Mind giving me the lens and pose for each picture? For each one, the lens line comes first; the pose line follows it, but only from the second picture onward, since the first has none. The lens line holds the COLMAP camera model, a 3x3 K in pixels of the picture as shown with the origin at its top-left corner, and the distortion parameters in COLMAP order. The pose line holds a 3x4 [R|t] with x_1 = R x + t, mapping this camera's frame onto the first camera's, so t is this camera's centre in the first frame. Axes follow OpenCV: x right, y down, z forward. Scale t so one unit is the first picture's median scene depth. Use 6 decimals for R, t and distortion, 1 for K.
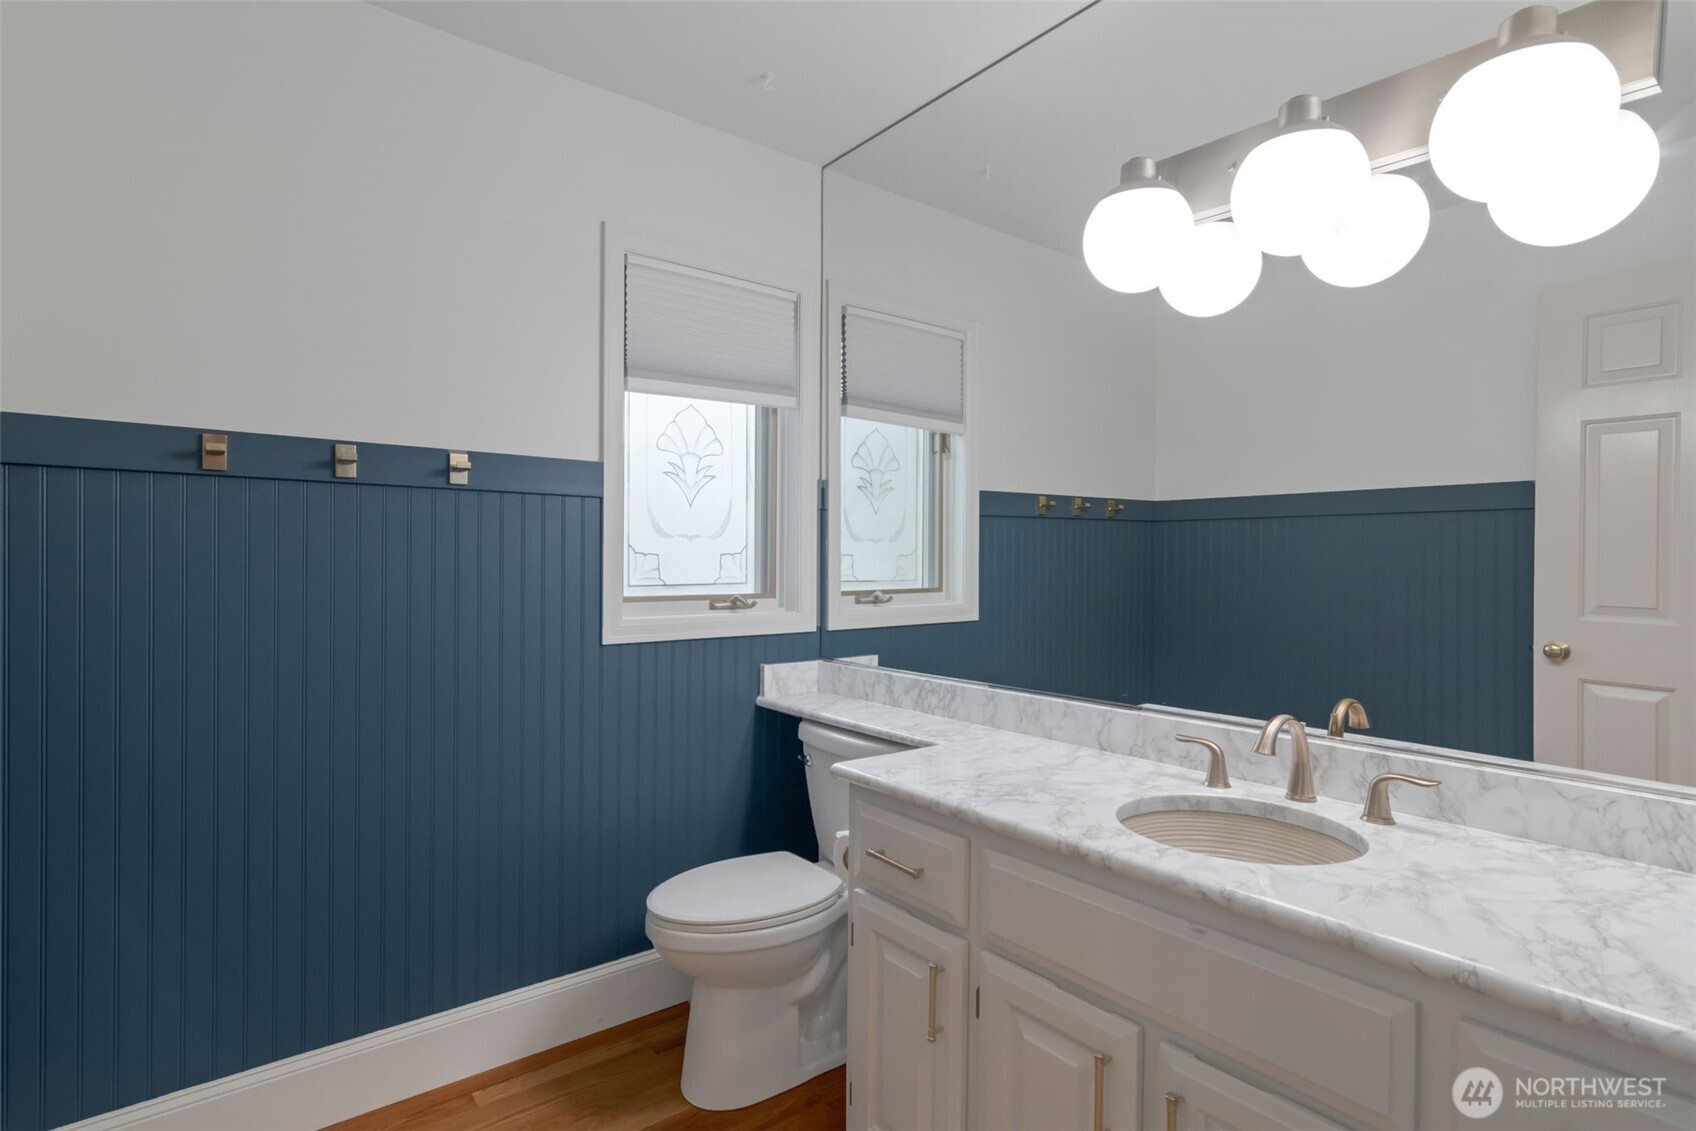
lens RADIAL K [[850.7, 0, 845.5], [0, 850.7, 563.8], [0, 0, 1]] dist [-0.000691, 0.000012]
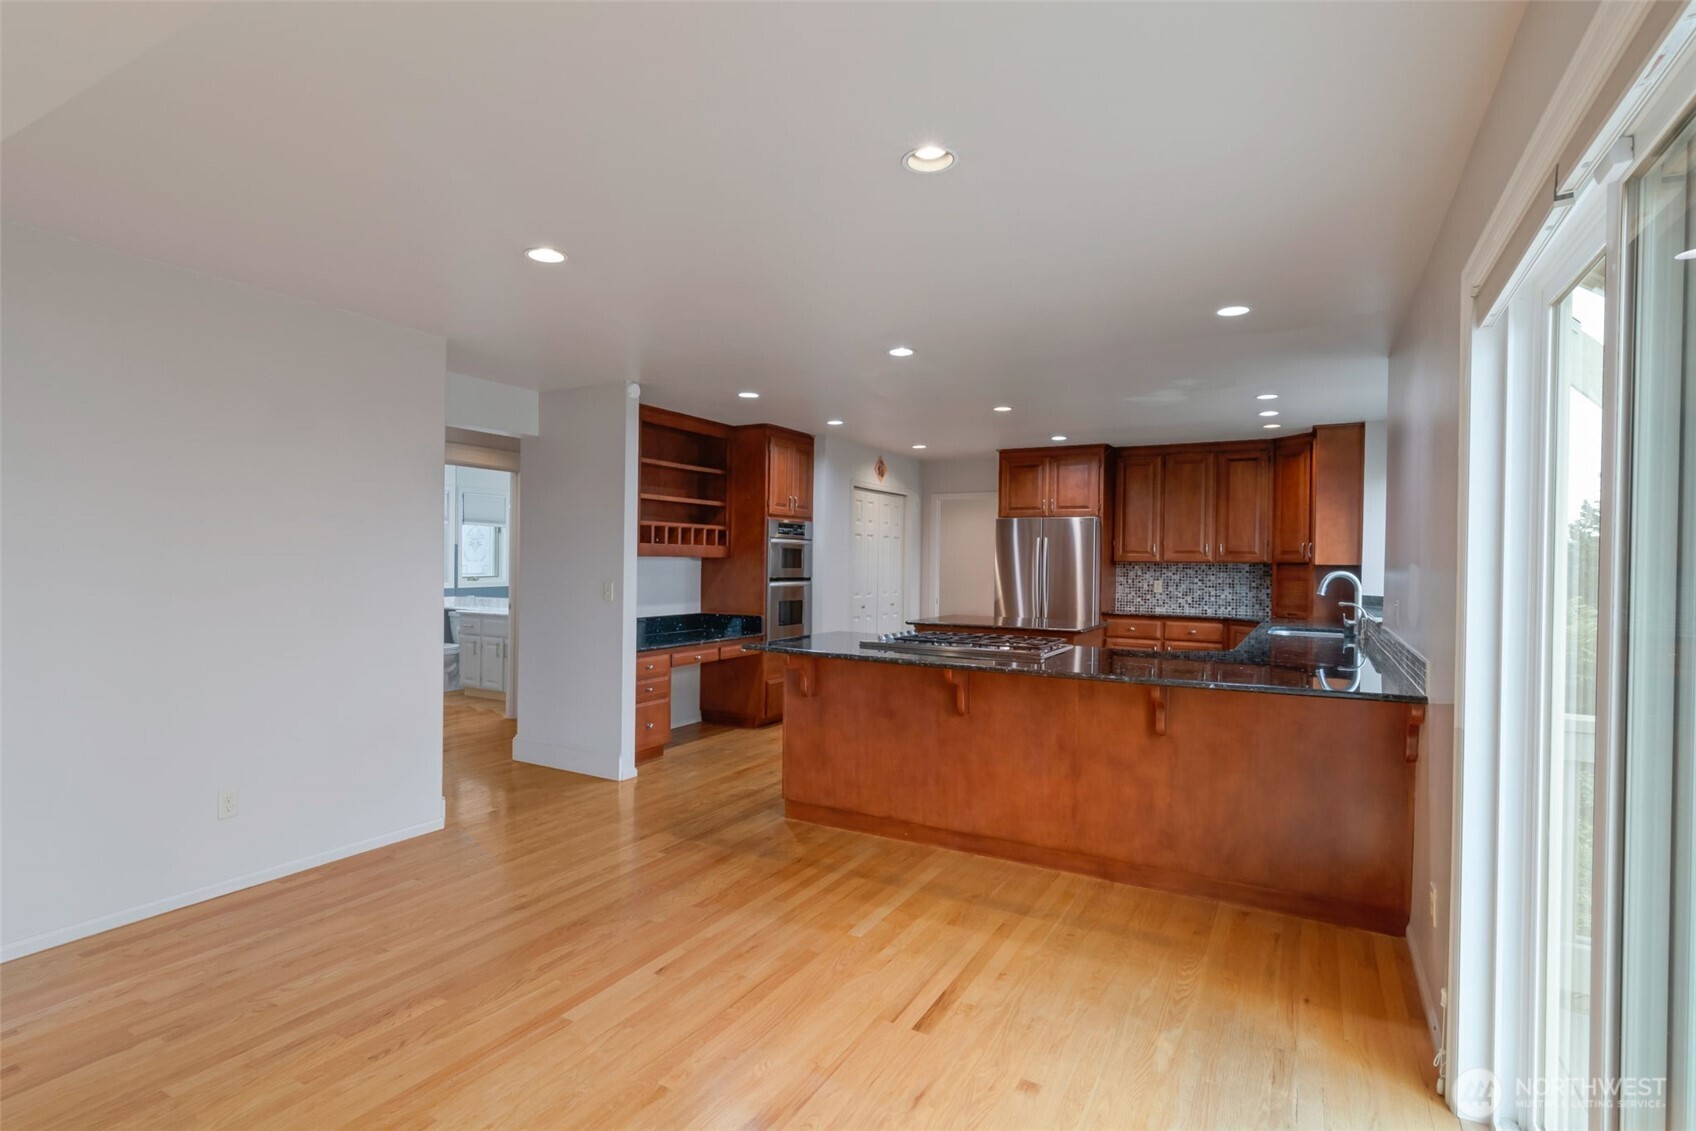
lens RADIAL K [[850.7, 0, 844.2], [0, 850.7, 564.5], [0, 0, 1]] dist [-0.000691, 0.000012]
pose [[0.928493, 0.008232, 0.371258, 0.147193], [-0.007950, 0.999966, -0.002289, -0.018367], [-0.371264, -0.000826, 0.928527, -2.661456]]
